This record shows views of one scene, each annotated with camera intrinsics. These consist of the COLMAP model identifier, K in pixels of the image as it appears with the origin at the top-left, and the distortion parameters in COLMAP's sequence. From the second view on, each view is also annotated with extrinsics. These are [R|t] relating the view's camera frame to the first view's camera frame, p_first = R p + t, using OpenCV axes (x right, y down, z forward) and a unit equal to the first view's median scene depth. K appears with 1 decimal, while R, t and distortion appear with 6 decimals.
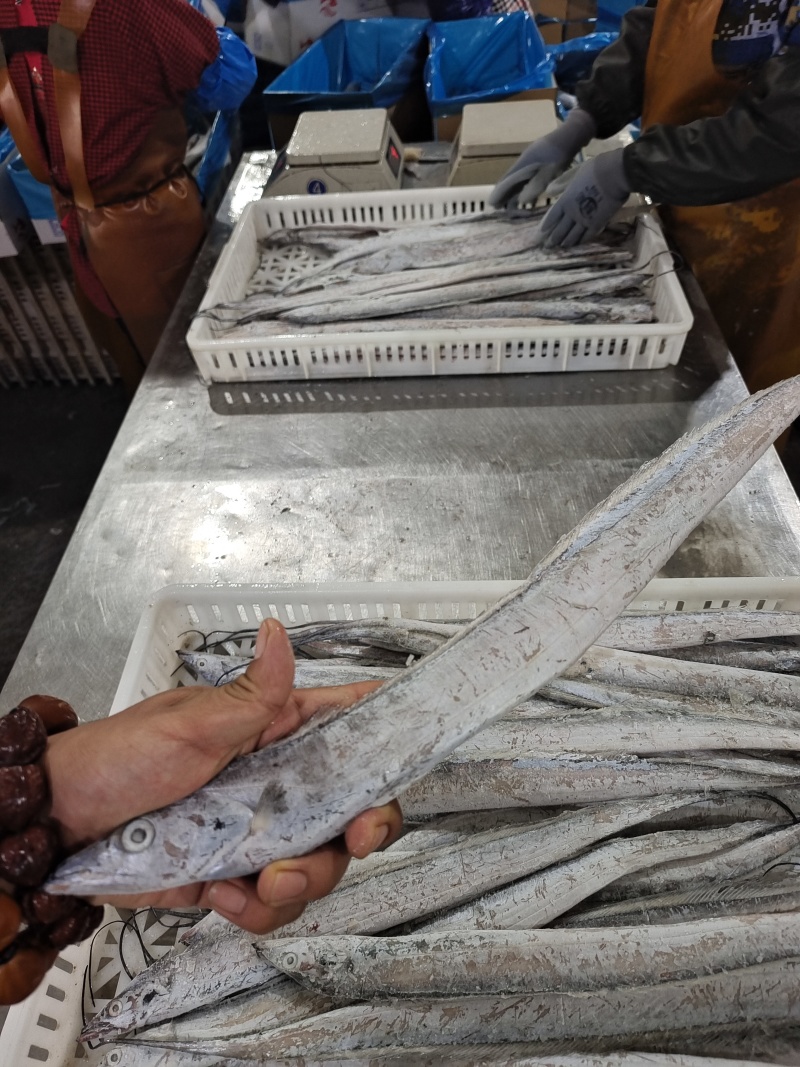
lens RADIAL K [[712.8, 0, 400.0], [0, 712.8, 533.5], [0, 0, 1]] dist [0.008220, -0.002195]
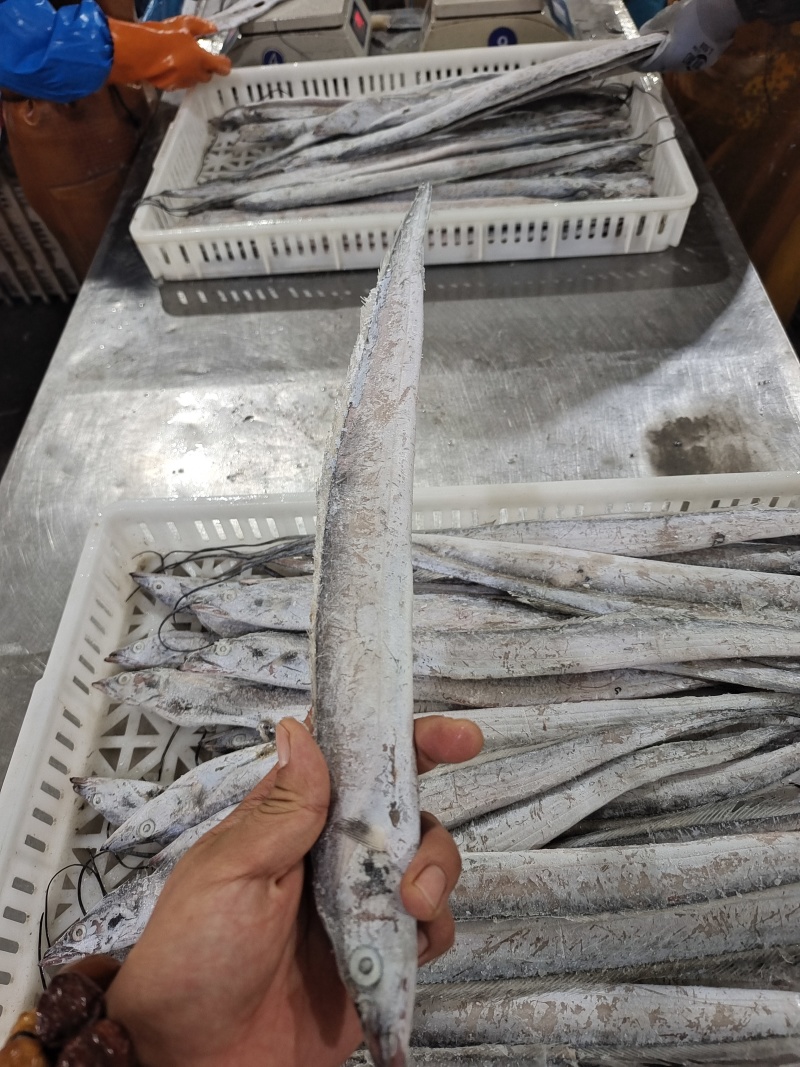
lens RADIAL K [[695.7, 0, 400.0], [0, 695.7, 533.5], [0, 0, 1]] dist [0.001300, 0.003654]
pose [[0.999429, -0.030235, 0.015089, 0.013780], [0.028673, 0.995086, 0.094770, 0.034596], [-0.017880, -0.094284, 0.995385, 0.103994]]
